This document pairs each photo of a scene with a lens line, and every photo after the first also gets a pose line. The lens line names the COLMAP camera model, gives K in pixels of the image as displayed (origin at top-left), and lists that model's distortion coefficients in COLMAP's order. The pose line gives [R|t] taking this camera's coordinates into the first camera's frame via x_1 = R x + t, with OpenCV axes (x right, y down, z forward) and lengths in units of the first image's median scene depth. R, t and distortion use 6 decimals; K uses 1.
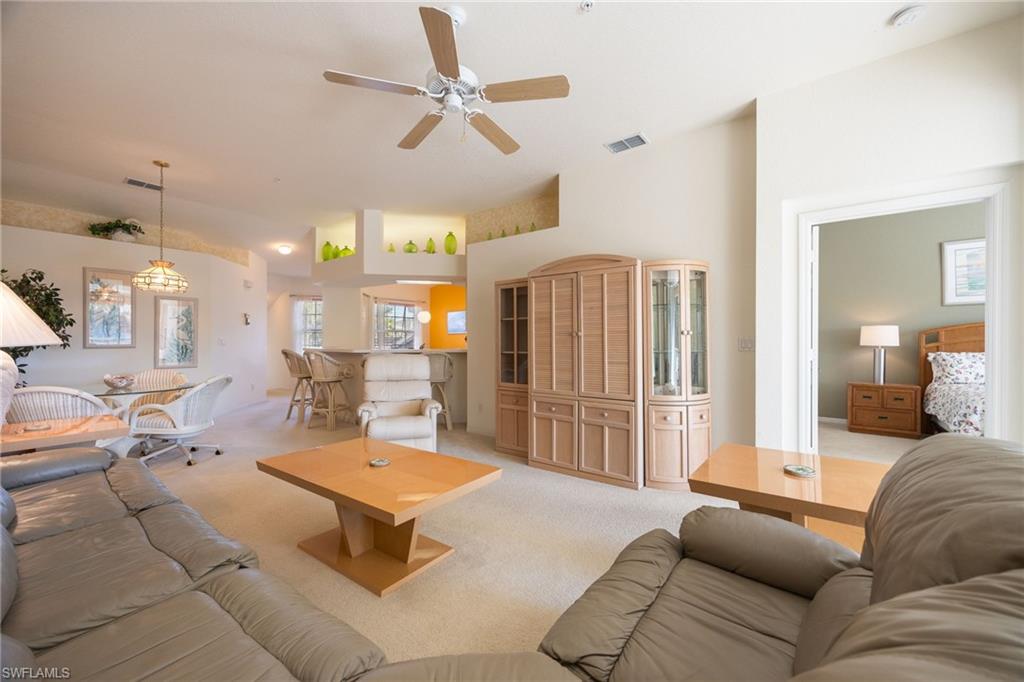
lens RADIAL K [[412.4, 0, 510.5], [0, 412.4, 339.7], [0, 0, 1]] dist [0.007118, -0.001092]
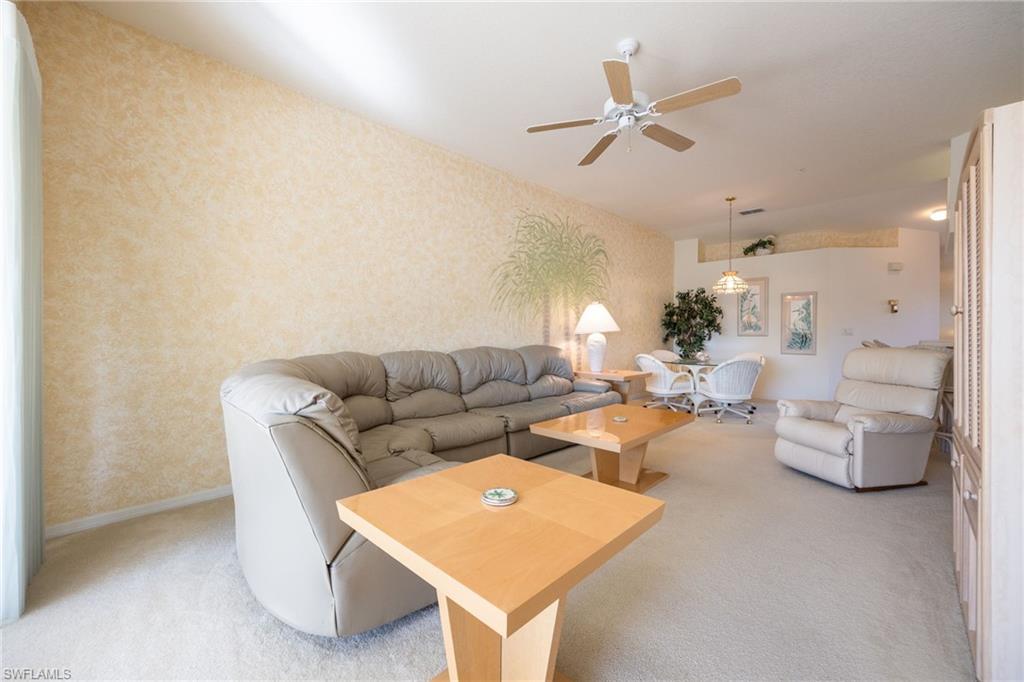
lens RADIAL K [[412.4, 0, 491.9], [0, 412.4, 339.4], [0, 0, 1]] dist [0.007118, -0.001092]
pose [[-0.193669, 0.016892, -0.980921, 0.626876], [0.000694, 0.999854, 0.017081, 0.008897], [0.981067, 0.002627, -0.193653, 0.494146]]
